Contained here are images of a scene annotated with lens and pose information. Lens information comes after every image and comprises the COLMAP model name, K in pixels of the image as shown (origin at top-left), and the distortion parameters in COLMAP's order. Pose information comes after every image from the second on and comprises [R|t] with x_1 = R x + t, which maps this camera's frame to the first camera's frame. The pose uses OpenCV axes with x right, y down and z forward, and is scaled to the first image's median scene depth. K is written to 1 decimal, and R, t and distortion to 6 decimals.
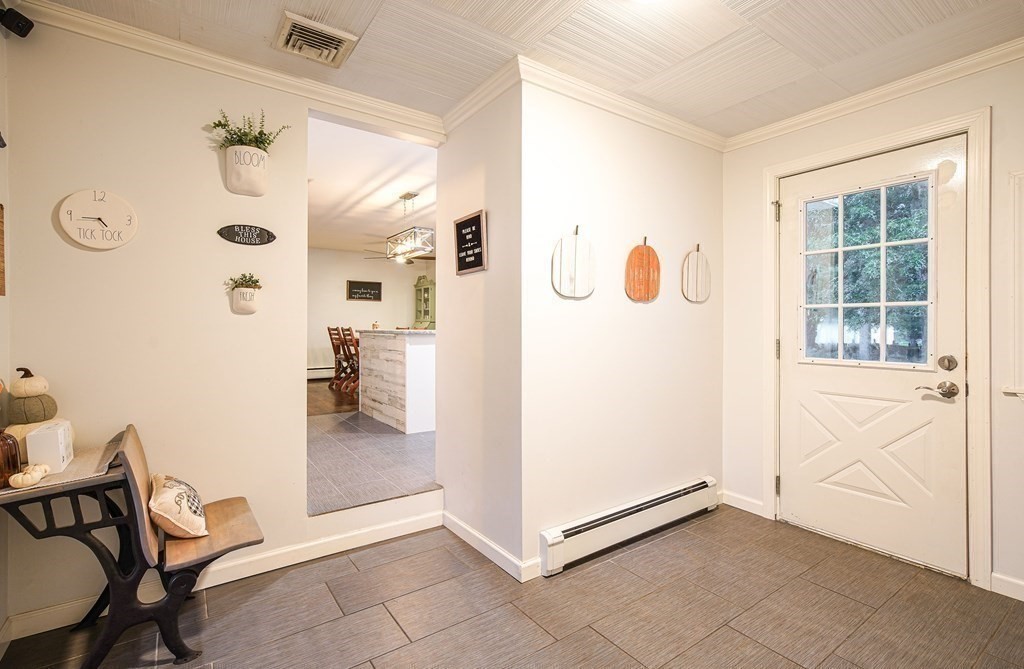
lens RADIAL K [[472.5, 0, 511.1], [0, 472.5, 328.8], [0, 0, 1]] dist [0.001539, 0.000281]
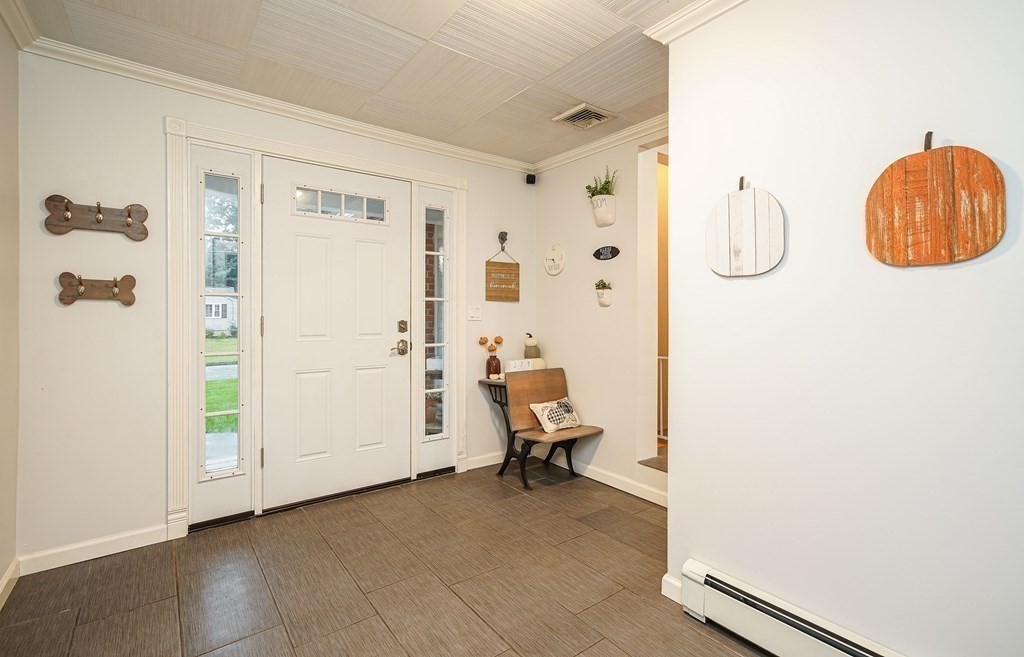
lens RADIAL K [[472.5, 0, 515.6], [0, 472.5, 322.3], [0, 0, 1]] dist [0.001539, 0.000281]
pose [[0.026628, 0.015925, -0.999519, 0.891548], [-0.012385, 0.999802, 0.015599, -0.001640], [0.999569, 0.011964, 0.026820, 0.658277]]
